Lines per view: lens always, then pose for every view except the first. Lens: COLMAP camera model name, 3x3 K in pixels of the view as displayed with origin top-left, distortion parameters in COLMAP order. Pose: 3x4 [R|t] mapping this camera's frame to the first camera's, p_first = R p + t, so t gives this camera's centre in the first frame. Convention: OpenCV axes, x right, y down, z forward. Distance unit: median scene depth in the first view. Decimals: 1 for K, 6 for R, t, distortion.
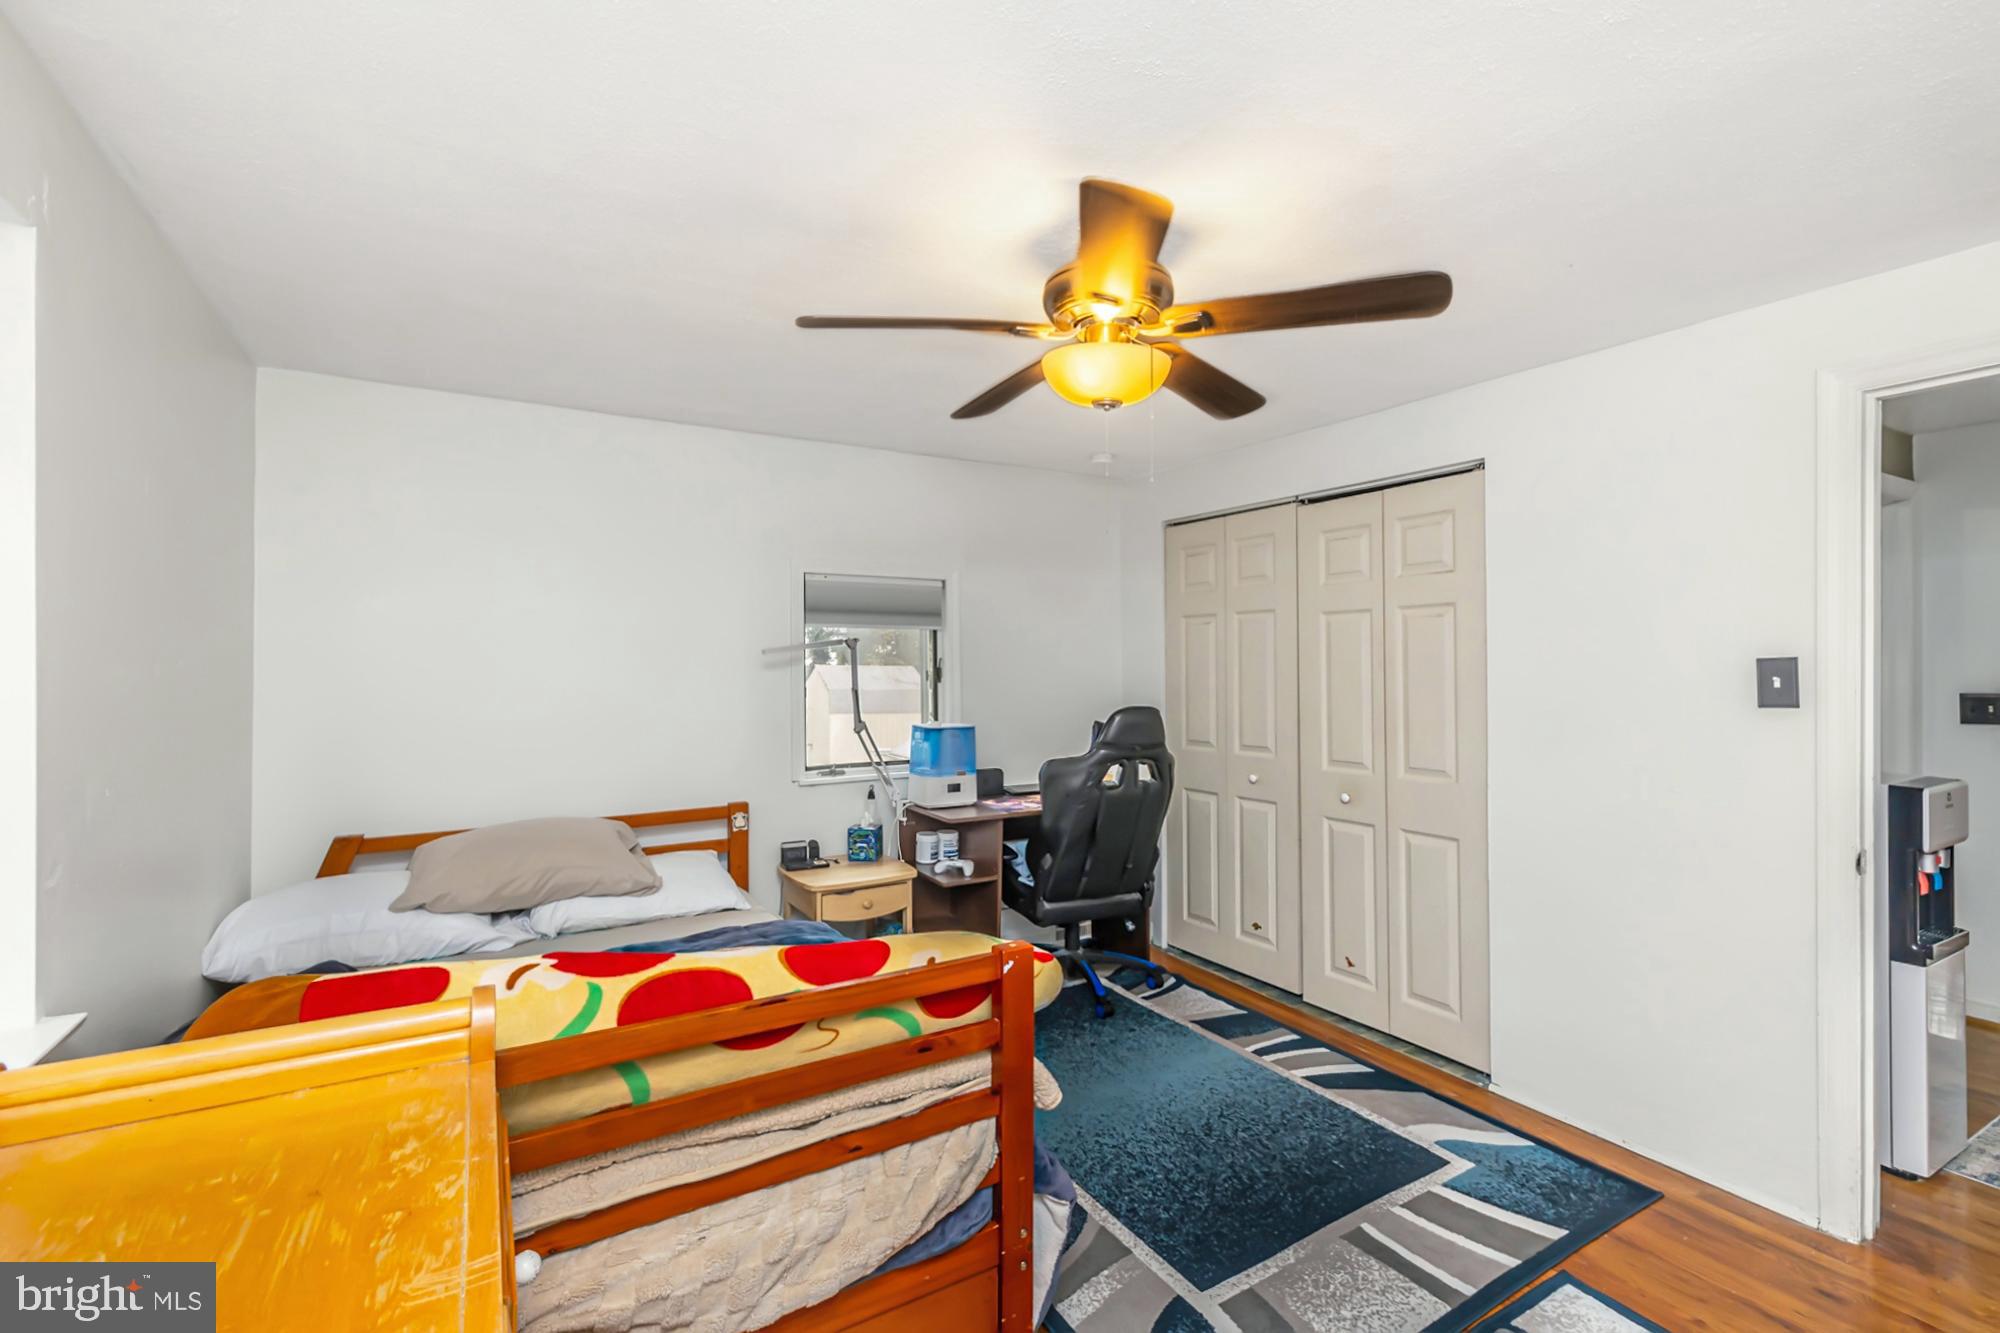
lens RADIAL K [[887.7, 0, 1000.0], [0, 887.7, 666.5], [0, 0, 1]] dist [-0.012321, 0.000120]
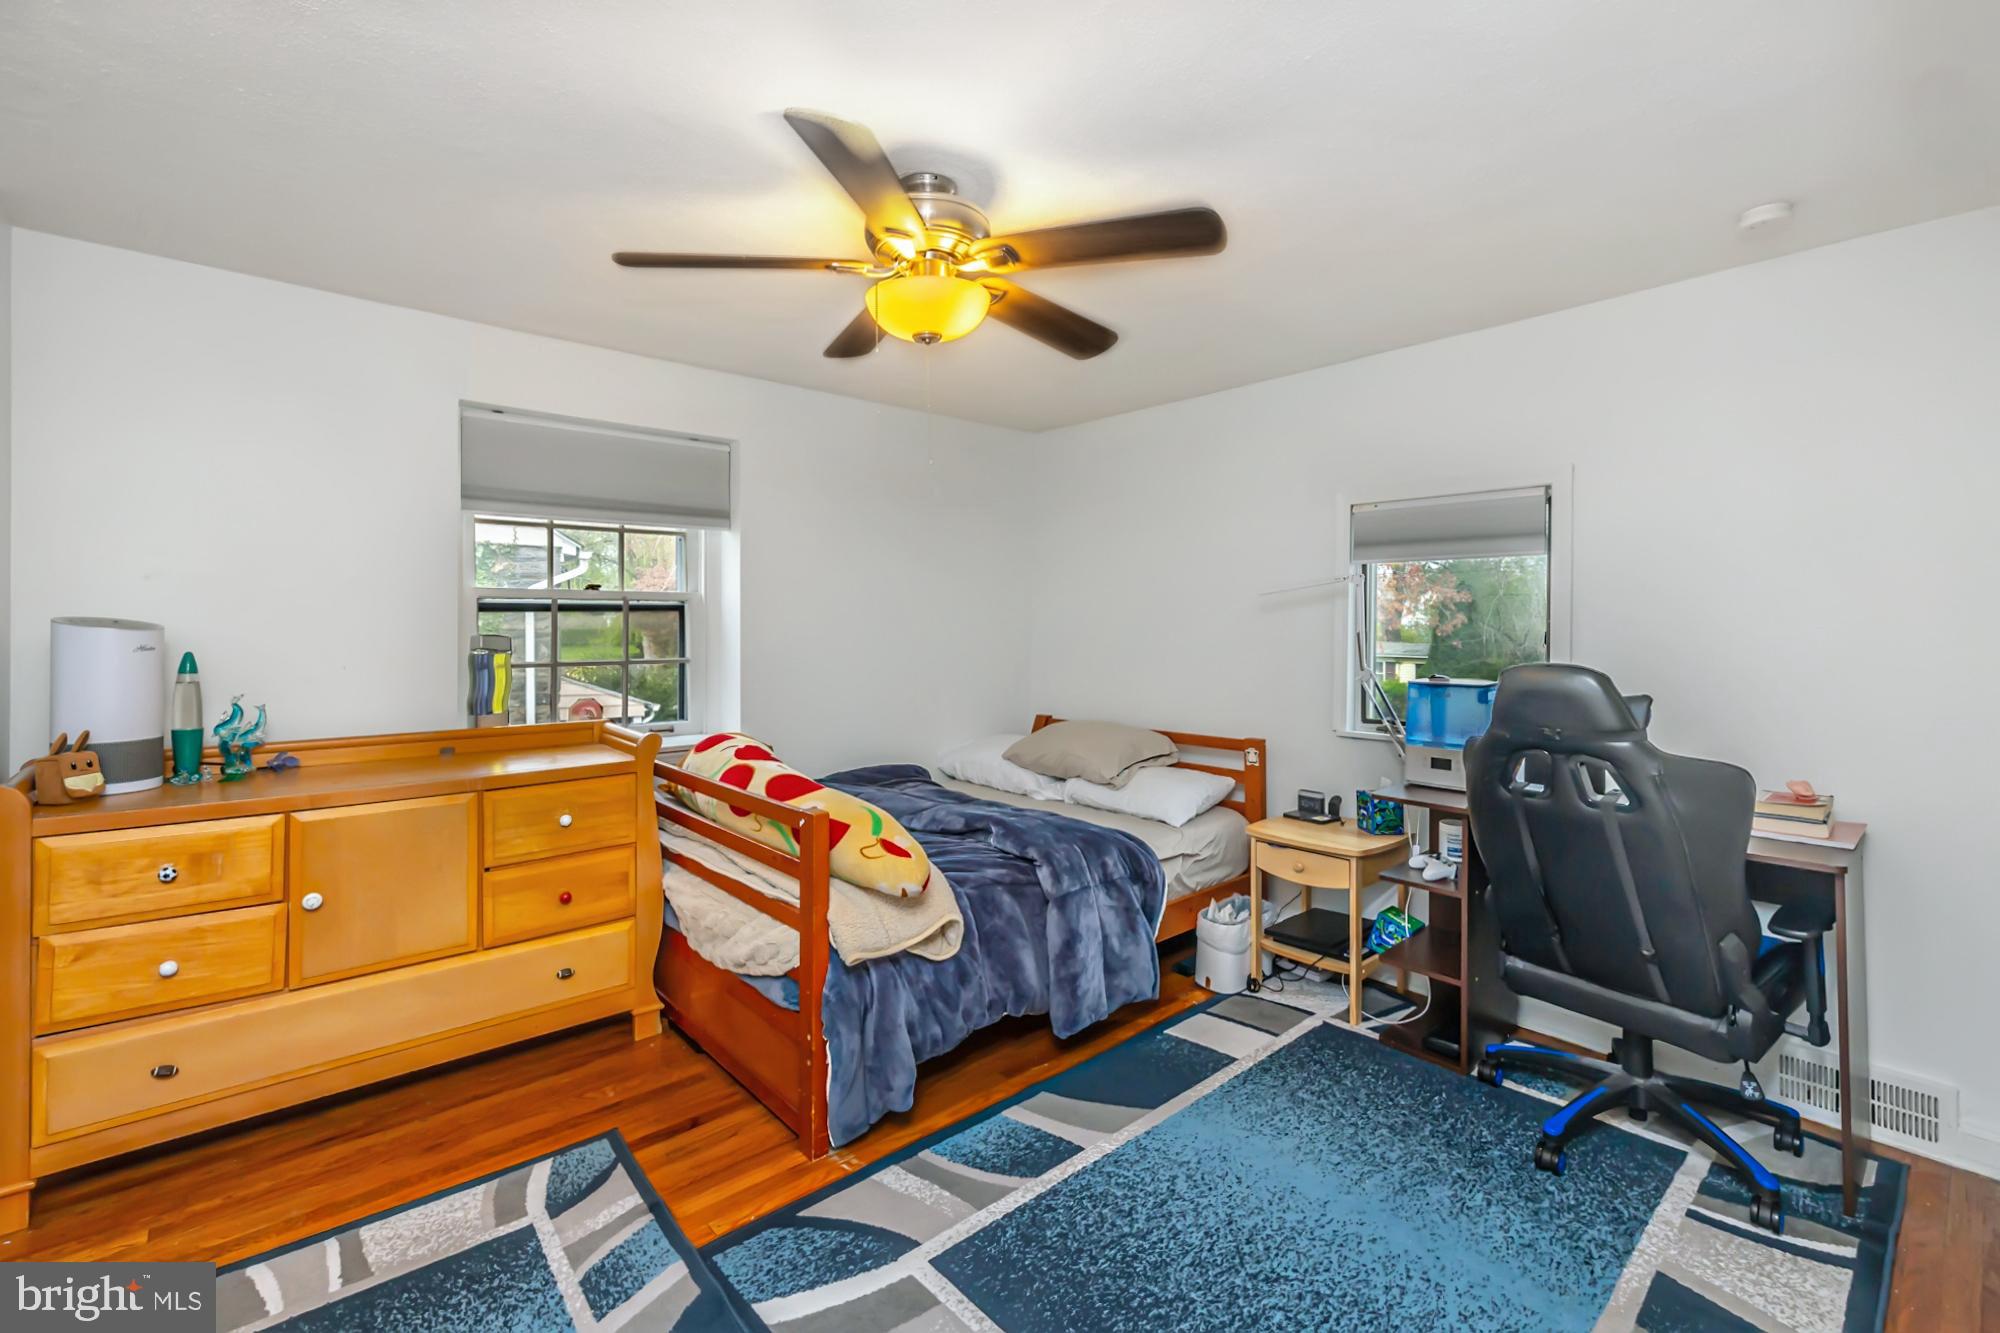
lens RADIAL K [[883.4, 0, 1001.1], [0, 883.4, 636.0], [0, 0, 1]] dist [0.001153, 0.000286]
pose [[0.176739, 0.020024, -0.984054, 0.672122], [-0.012938, 0.999754, 0.018020, 0.019123], [0.984173, 0.009547, 0.176955, 0.531033]]
